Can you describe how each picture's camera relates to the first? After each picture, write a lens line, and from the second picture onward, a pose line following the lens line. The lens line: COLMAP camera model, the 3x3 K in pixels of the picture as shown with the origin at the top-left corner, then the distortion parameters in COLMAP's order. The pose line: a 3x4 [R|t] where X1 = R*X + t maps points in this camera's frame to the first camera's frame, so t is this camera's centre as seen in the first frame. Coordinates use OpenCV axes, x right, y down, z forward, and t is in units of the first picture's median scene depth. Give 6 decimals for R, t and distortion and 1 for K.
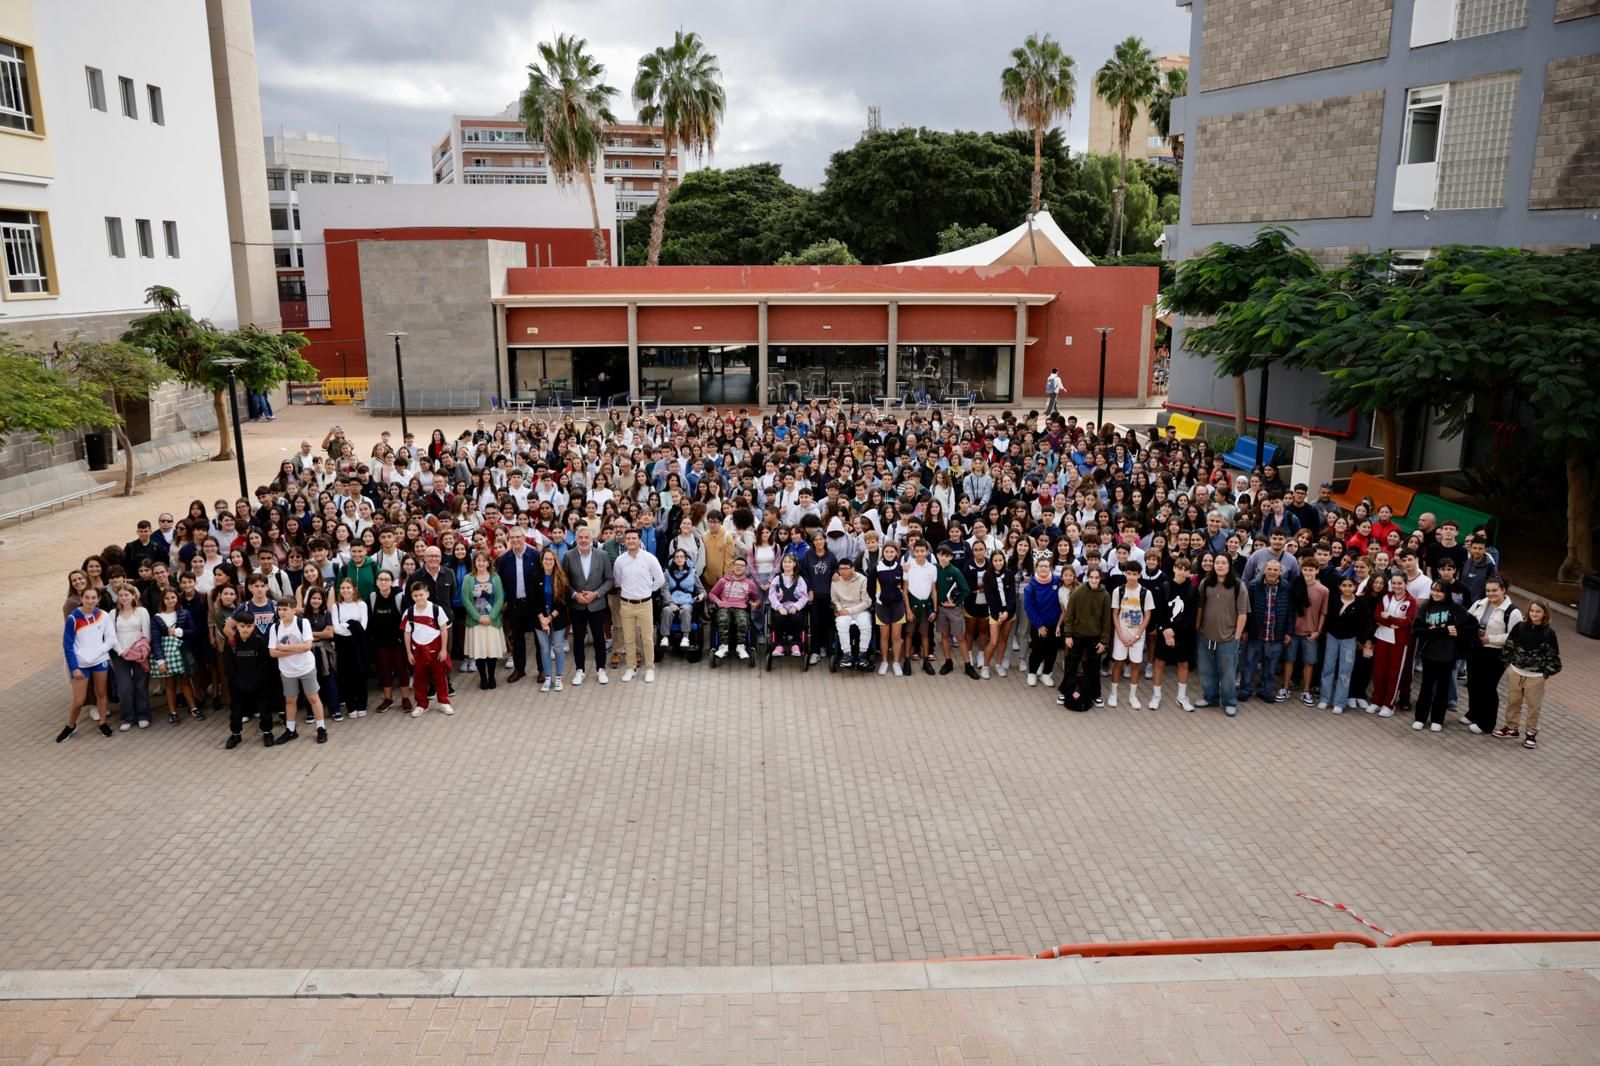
lens RADIAL K [[1162.6, 0, 786.1], [0, 1162.6, 543.1], [0, 0, 1]] dist [-0.077238, 0.026139]
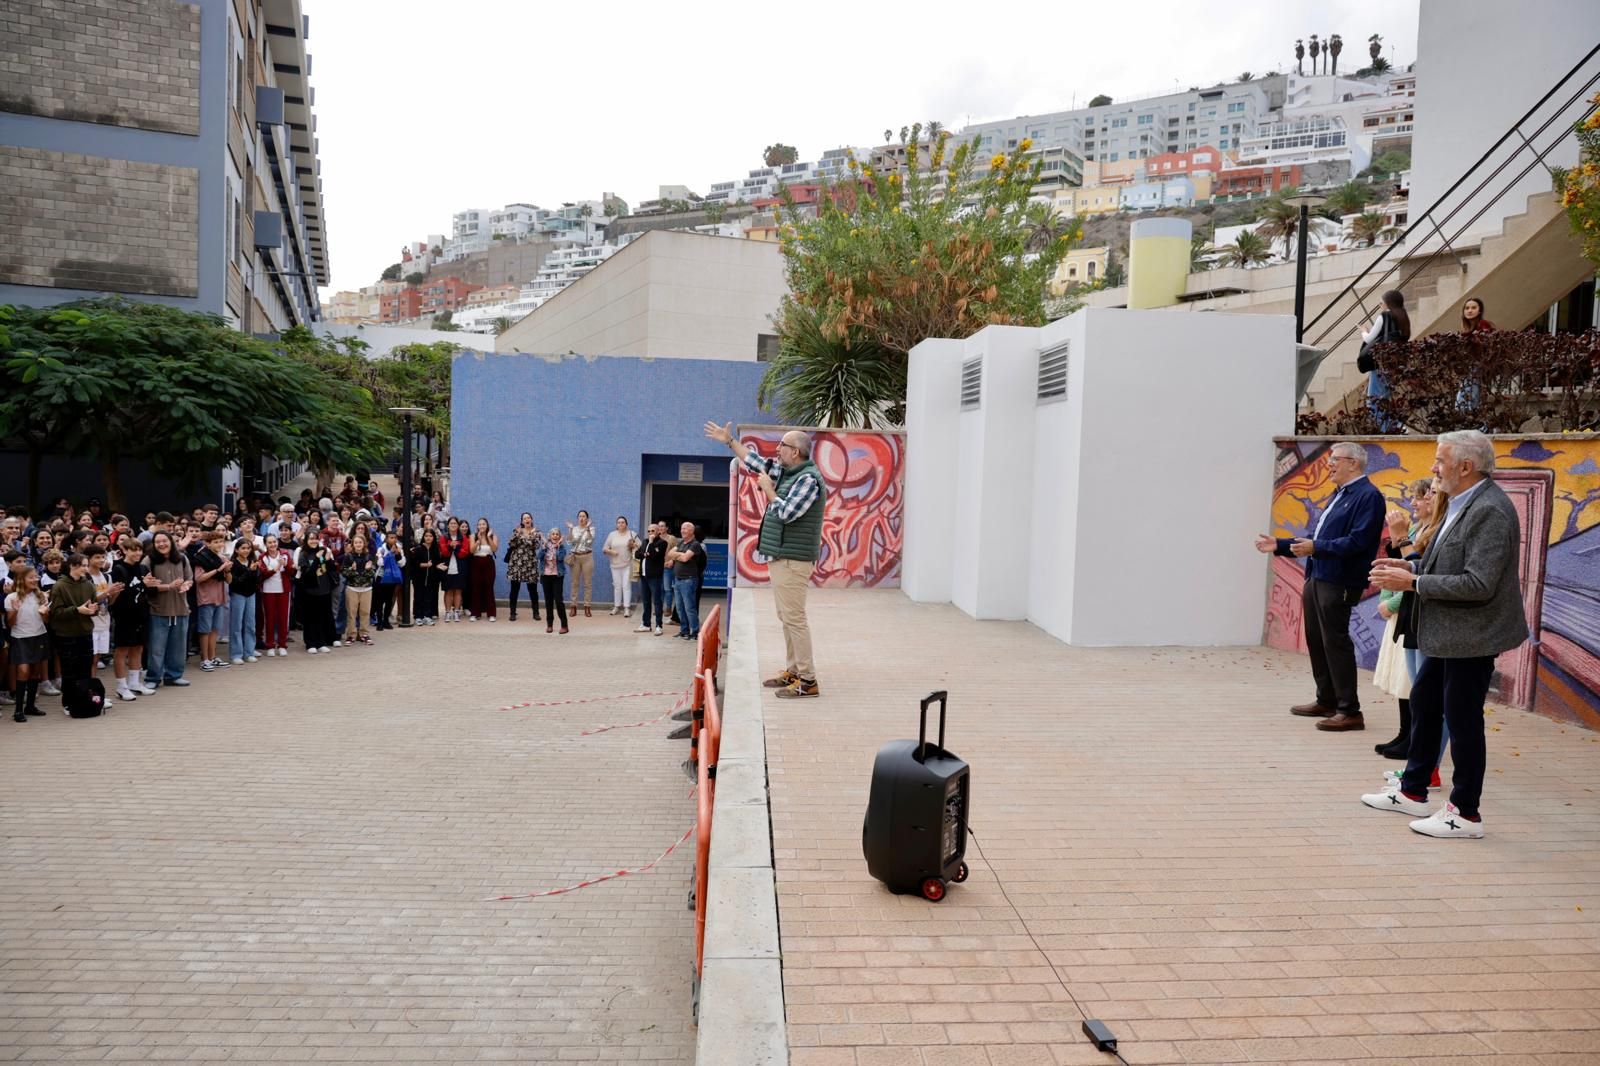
lens RADIAL K [[1106.0, 0, 838.6], [0, 1106.0, 538.4], [0, 0, 1]] dist [-0.082157, 0.062651]
pose [[-0.060127, -0.068535, 0.995835, -0.556037], [0.201473, 0.976274, 0.079353, 0.055222], [-0.977647, 0.205406, -0.044892, 0.399477]]
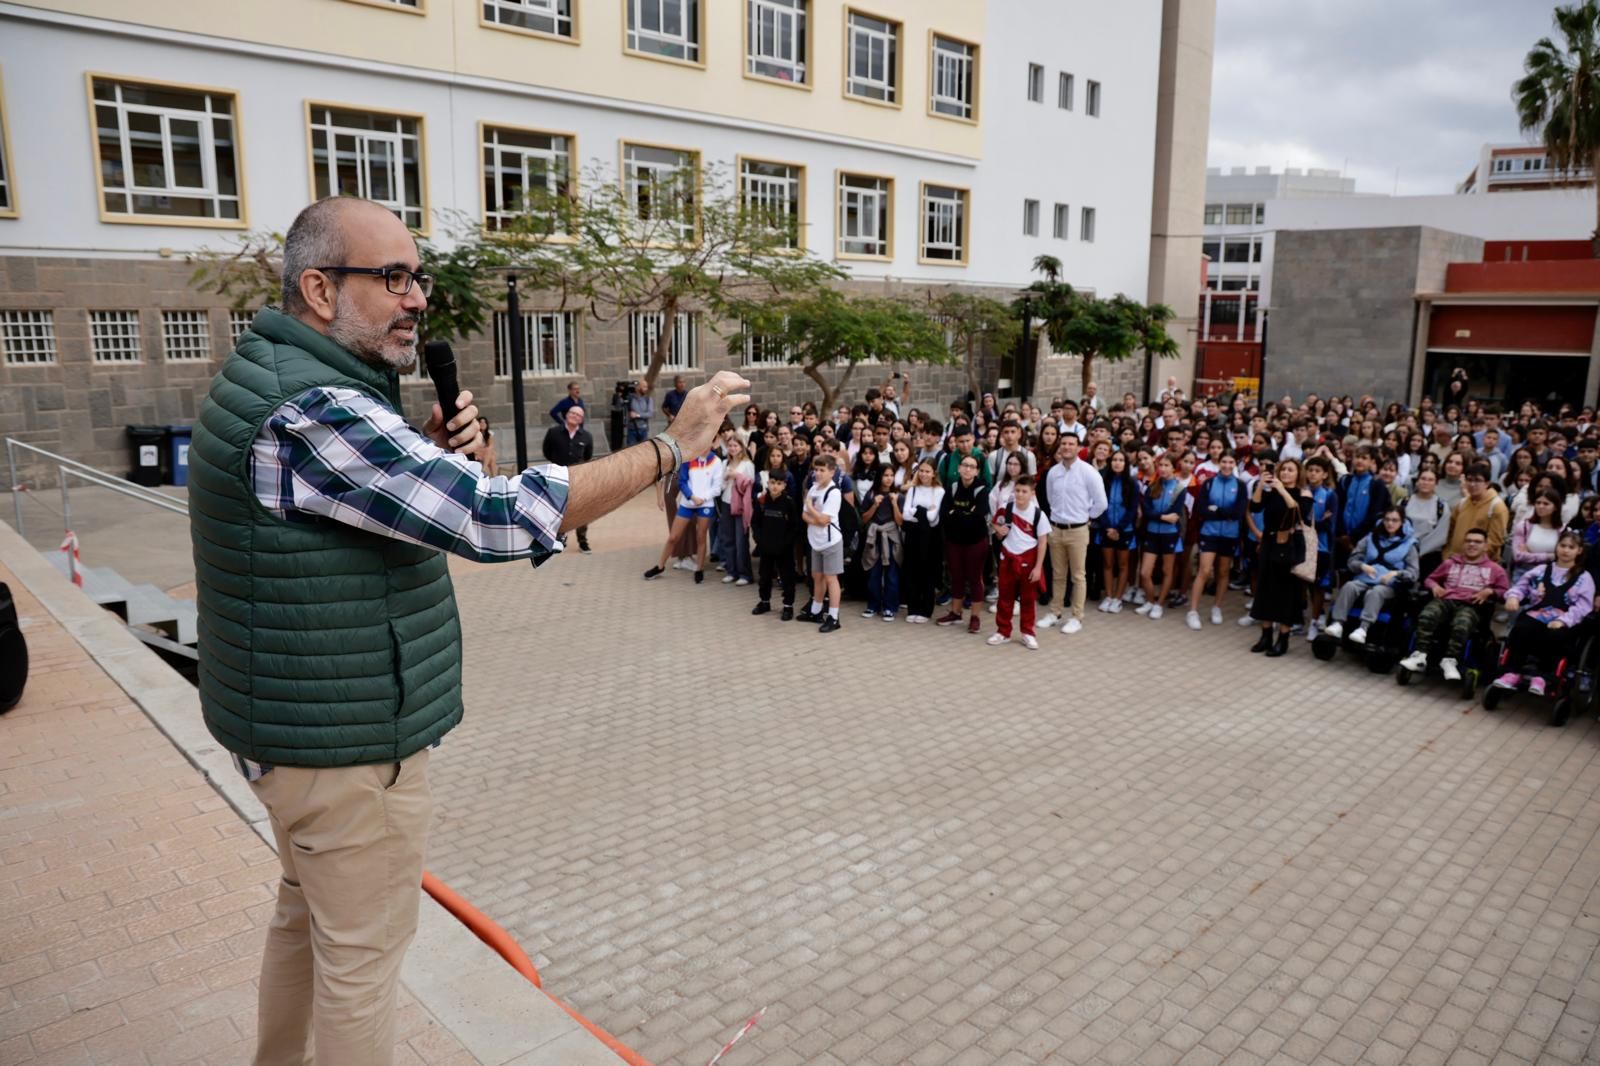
lens RADIAL K [[1106.0, 0, 826.9], [0, 1106.0, 530.0], [0, 0, 1]] dist [-0.082157, 0.062651]
pose [[0.677614, 0.146952, -0.720586, 0.146111], [-0.187957, 0.981896, 0.023495, 0.068371], [0.710993, 0.119519, 0.692967, 0.336939]]
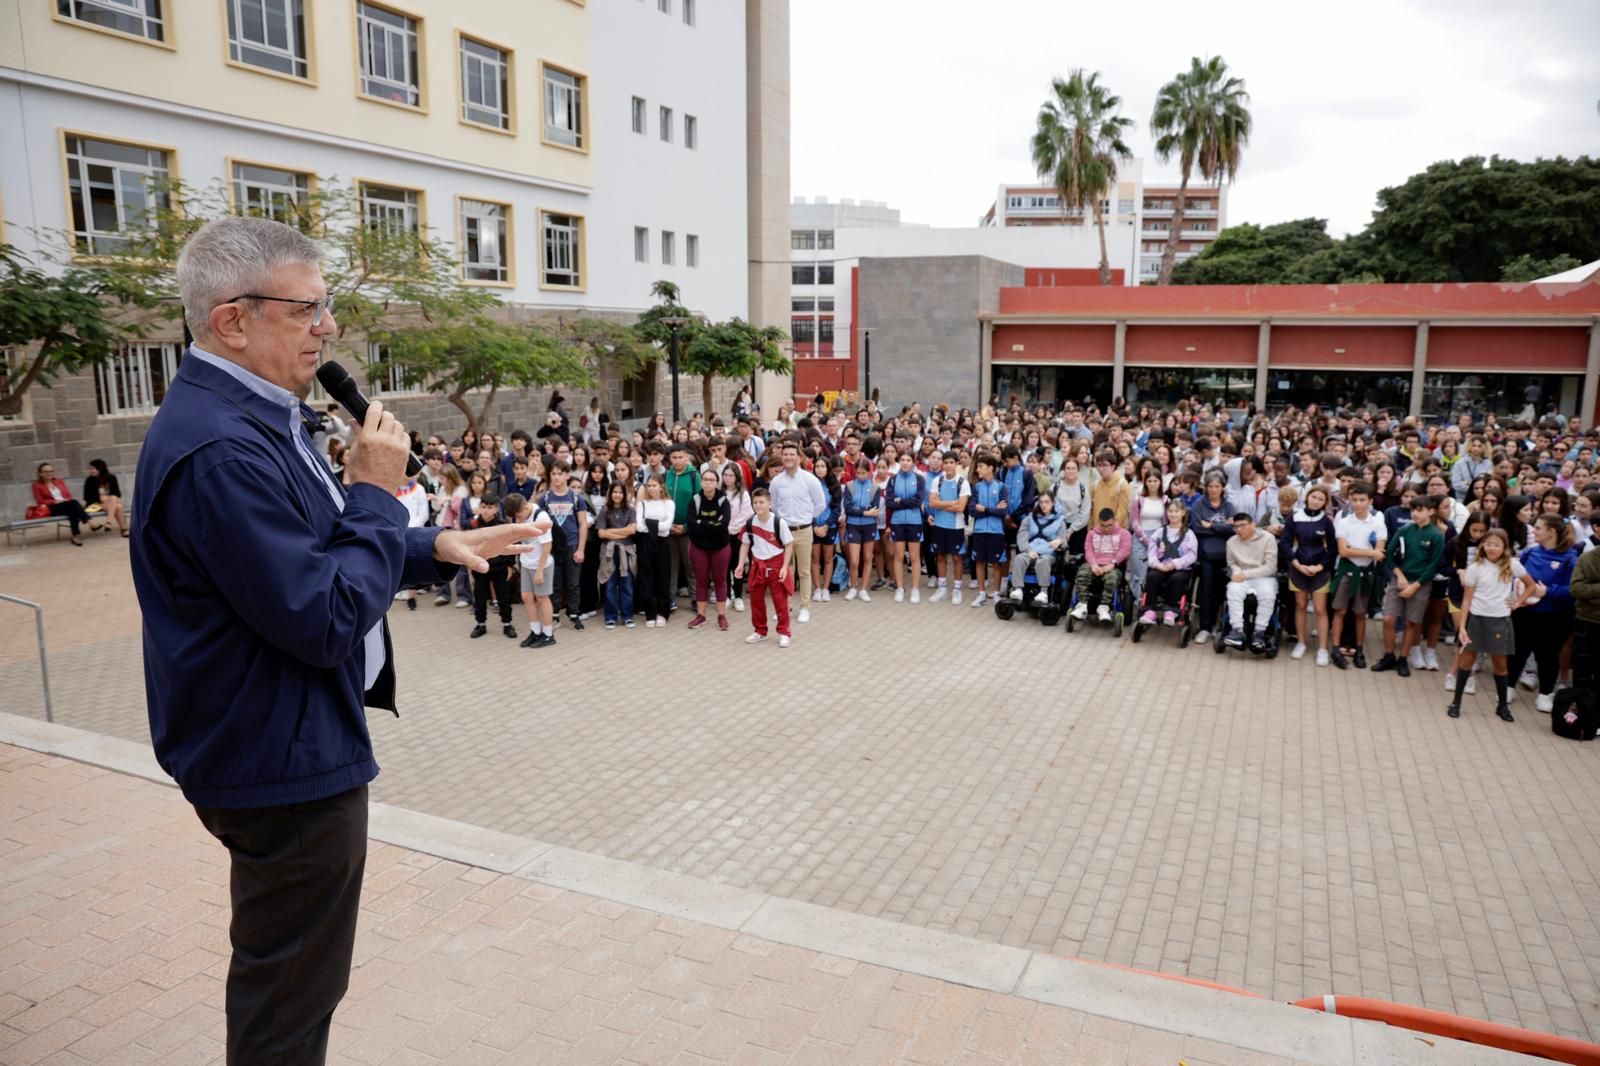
lens RADIAL K [[1106.0, 0, 819.6], [0, 1106.0, 538.4], [0, 0, 1]] dist [-0.082157, 0.062651]
pose [[0.902071, 0.078069, -0.424468, 0.103129], [-0.106191, 0.993417, -0.042963, 0.094100], [0.418320, 0.083830, 0.904423, 0.221037]]
